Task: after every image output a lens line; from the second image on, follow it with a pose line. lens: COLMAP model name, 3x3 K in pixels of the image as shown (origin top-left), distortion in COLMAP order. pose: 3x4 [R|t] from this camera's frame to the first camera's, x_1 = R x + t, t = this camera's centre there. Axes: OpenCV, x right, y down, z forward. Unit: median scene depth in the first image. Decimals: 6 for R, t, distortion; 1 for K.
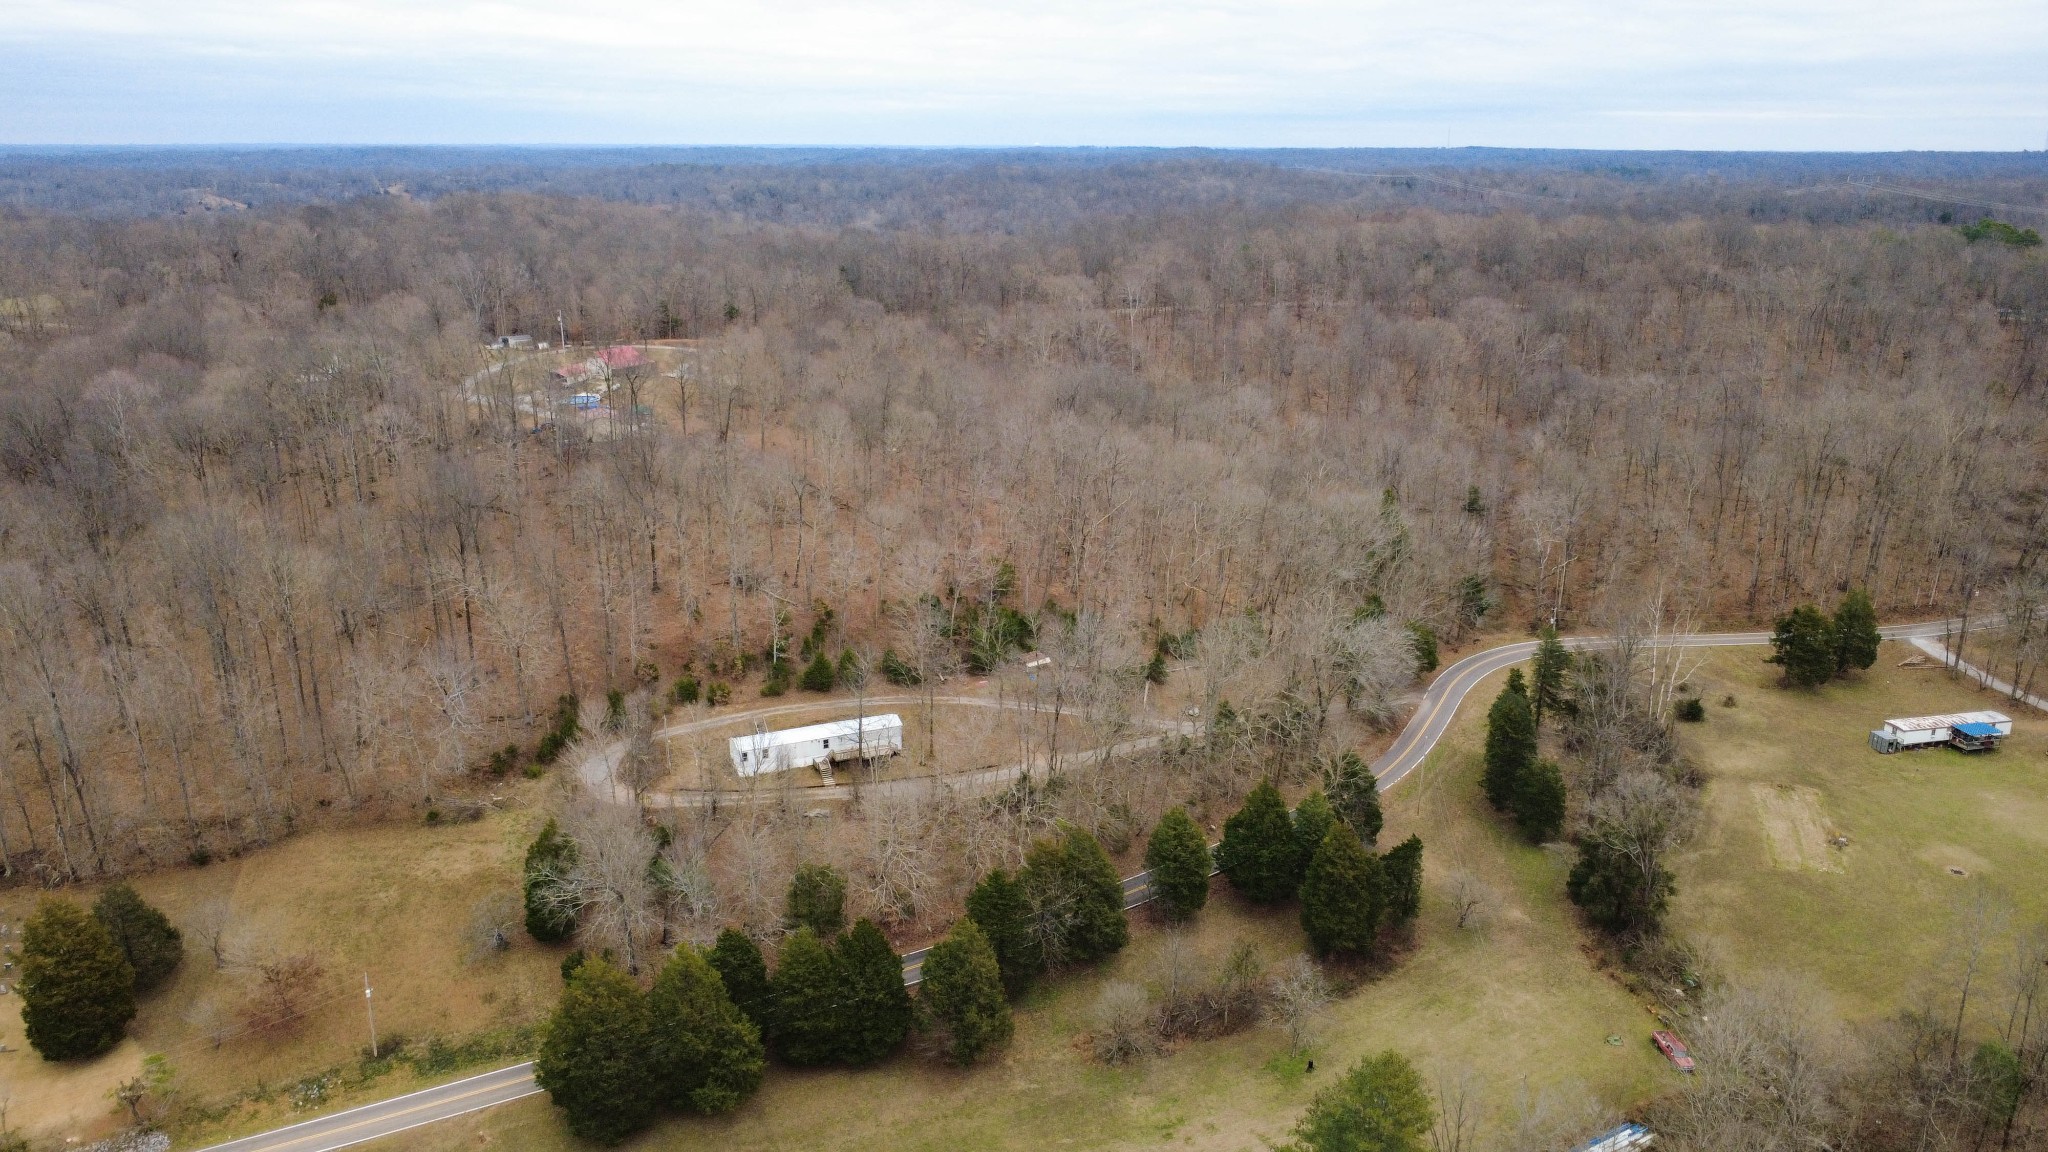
lens RADIAL K [[1509.2, 0, 1025.5], [0, 1509.2, 576.8], [0, 0, 1]] dist [-0.008280, -0.000286]
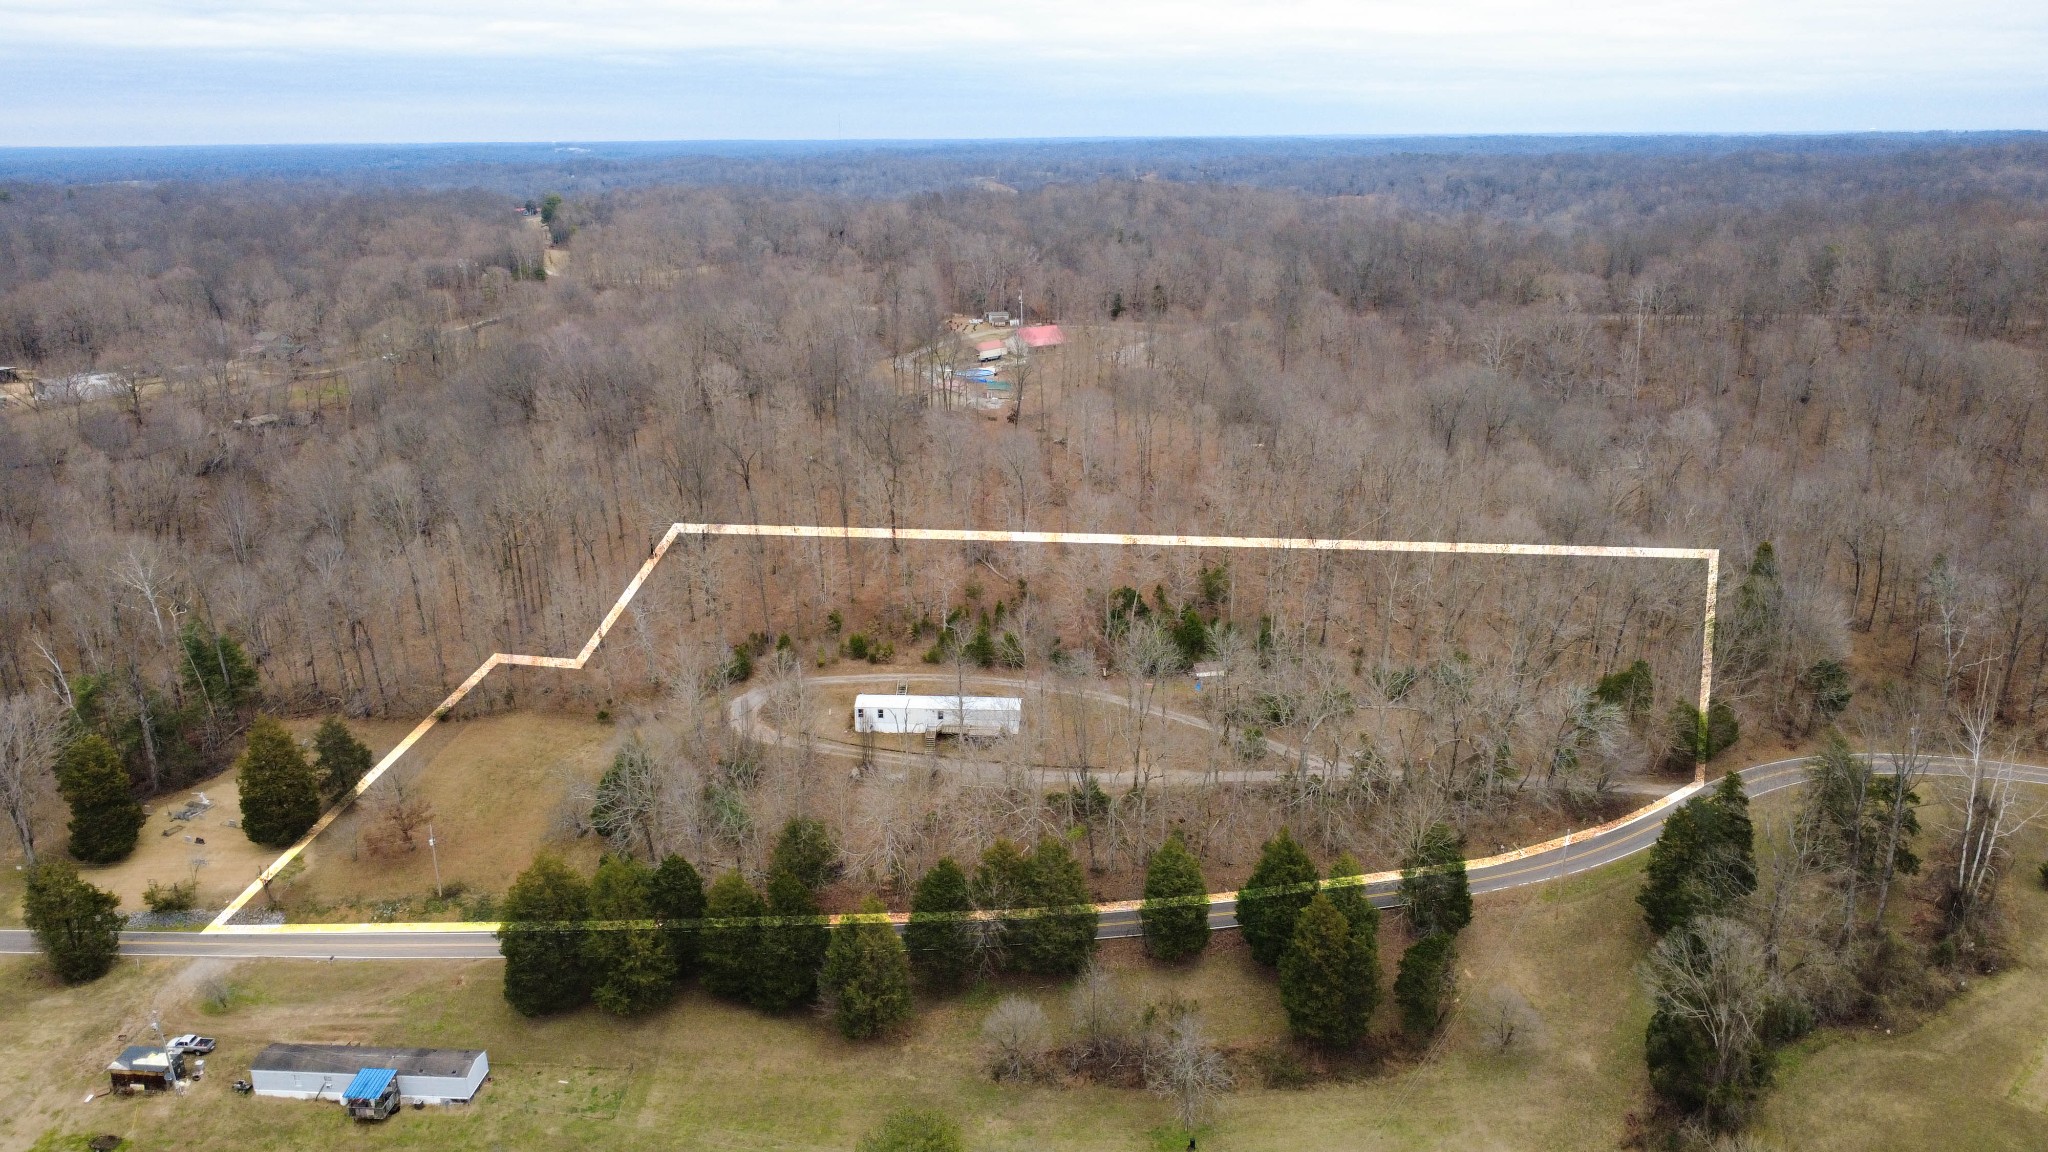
lens RADIAL K [[1509.2, 0, 1025.1], [0, 1509.2, 574.7], [0, 0, 1]] dist [-0.008280, -0.000286]
pose [[0.872152, 0.125349, -0.472903, 0.397750], [-0.123082, 0.991748, 0.035882, -0.028635], [0.473498, 0.026912, 0.880383, 0.120508]]
